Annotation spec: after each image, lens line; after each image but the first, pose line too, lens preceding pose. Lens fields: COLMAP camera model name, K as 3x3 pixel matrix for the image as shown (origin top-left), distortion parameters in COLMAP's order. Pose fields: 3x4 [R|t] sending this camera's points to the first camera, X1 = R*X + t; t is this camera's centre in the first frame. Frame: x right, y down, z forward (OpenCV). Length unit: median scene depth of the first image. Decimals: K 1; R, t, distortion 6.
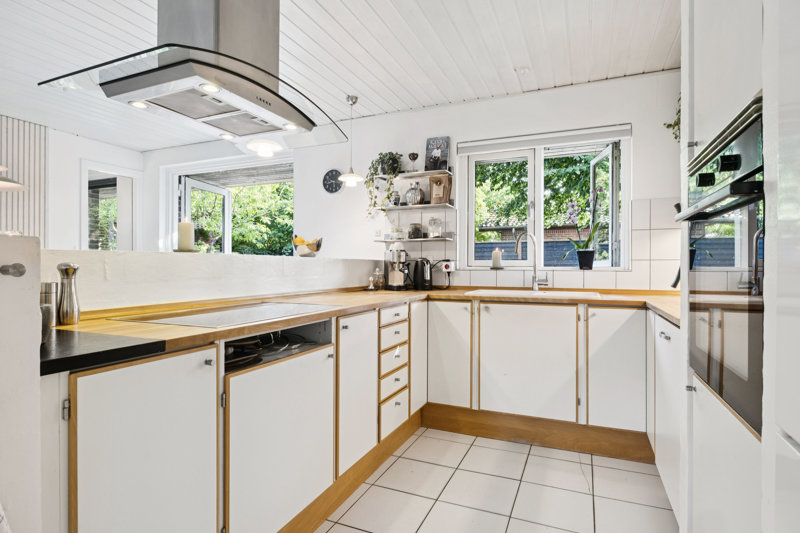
lens RADIAL K [[432.1, 0, 399.2], [0, 432.1, 266.9], [0, 0, 1]] dist [-0.001810, -0.000081]
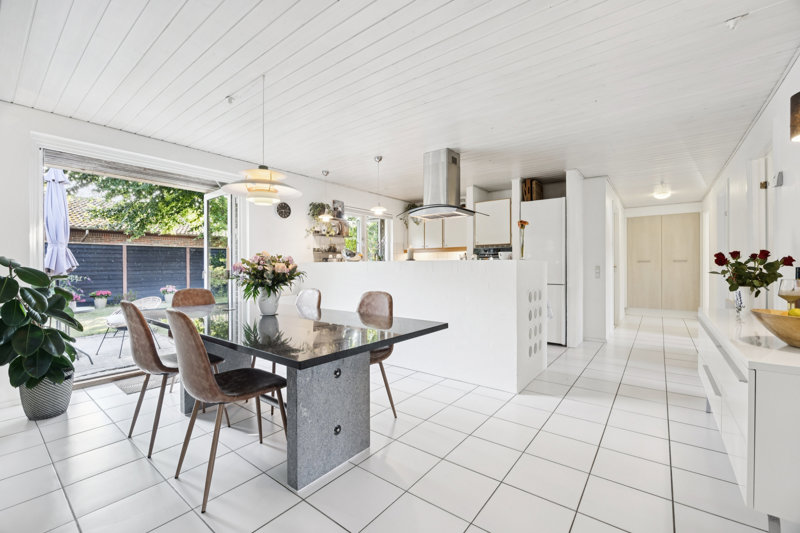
lens RADIAL K [[334.2, 0, 401.5], [0, 334.2, 268.7], [0, 0, 1]] dist [0.001198, 0.000189]
pose [[0.251876, -0.006132, 0.967740, -1.160989], [0.002559, 0.999981, 0.005670, -0.002639], [-0.967756, 0.001048, 0.251887, 0.317419]]
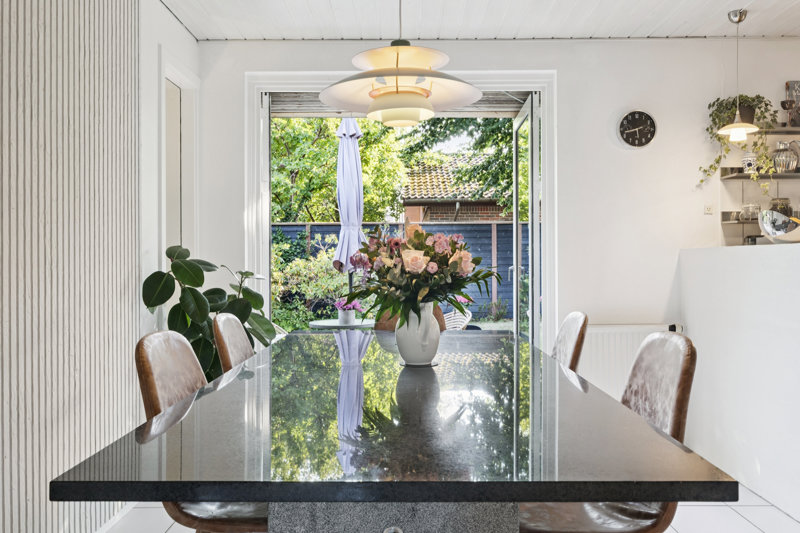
lens RADIAL K [[685.2, 0, 400.2], [0, 685.2, 266.7], [0, 0, 1]] dist [0.001914, 0.004972]
pose [[0.919986, -0.004157, 0.391930, -0.881600], [0.000011, 0.999944, 0.010579, -0.002421], [-0.391952, -0.009728, 0.919934, 0.190634]]
